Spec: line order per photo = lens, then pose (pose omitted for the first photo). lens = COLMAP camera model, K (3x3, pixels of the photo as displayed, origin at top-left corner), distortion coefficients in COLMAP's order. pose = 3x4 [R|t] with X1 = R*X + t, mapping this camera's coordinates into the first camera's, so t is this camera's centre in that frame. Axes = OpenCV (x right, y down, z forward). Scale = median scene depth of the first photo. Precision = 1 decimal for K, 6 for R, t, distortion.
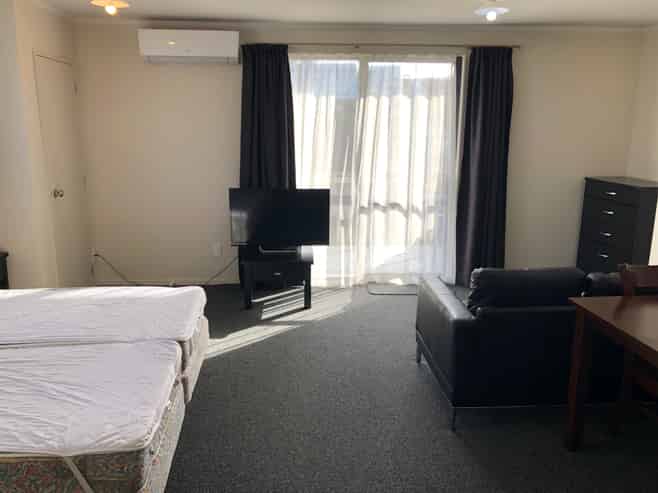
lens RADIAL K [[521.0, 0, 329.0], [0, 521.0, 246.5], [0, 0, 1]] dist [-0.009618, 0.001120]
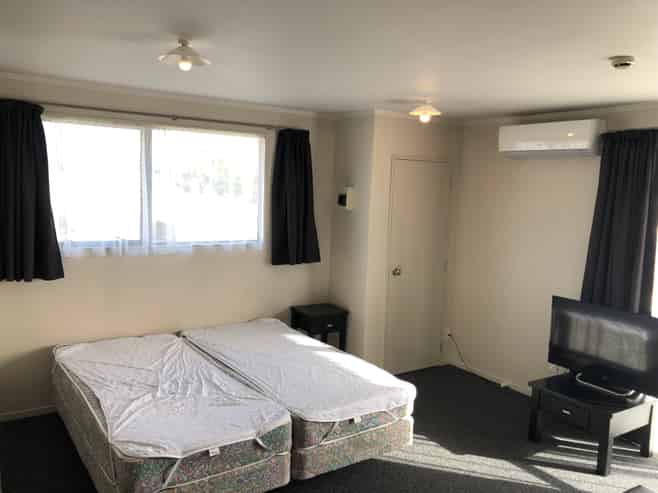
lens RADIAL K [[521.0, 0, 329.0], [0, 521.0, 246.5], [0, 0, 1]] dist [-0.009618, 0.001120]
pose [[0.501173, 0.103428, -0.859144, 0.388197], [-0.230546, 0.972906, -0.017363, -0.100543], [0.834071, 0.206775, 0.511439, 0.257657]]
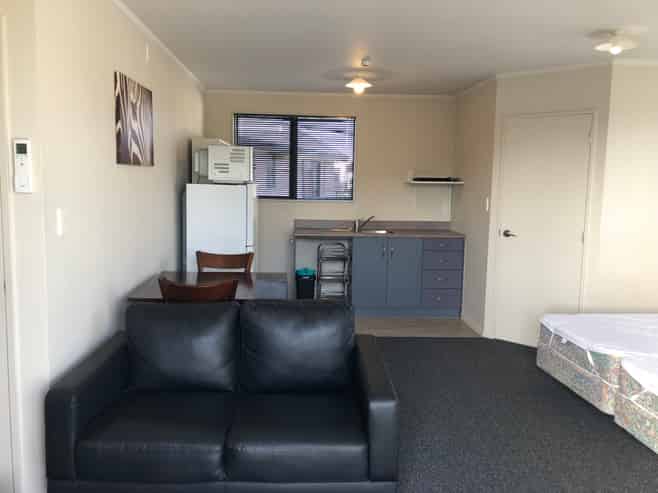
lens RADIAL K [[536.5, 0, 329.0], [0, 536.5, 246.5], [0, 0, 1]] dist [0.004753, -0.002517]
pose [[-0.999487, -0.031981, -0.001639, 0.208748], [-0.030564, 0.937444, 0.346791, -0.265829], [-0.009554, 0.346663, -0.937941, 1.241752]]
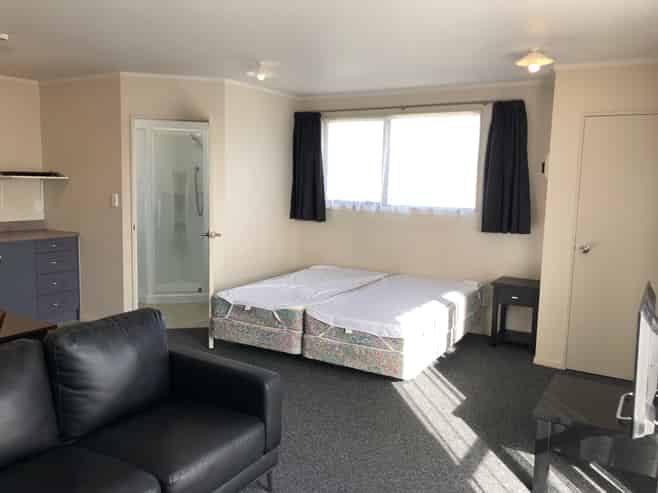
lens RADIAL K [[536.5, 0, 329.0], [0, 536.5, 246.5], [0, 0, 1]] dist [0.004753, -0.002517]
pose [[-0.558693, 0.077685, -0.825728, 0.585539], [-0.217858, 0.946895, 0.236489, -0.239673], [0.800250, 0.312016, -0.512100, 1.115441]]
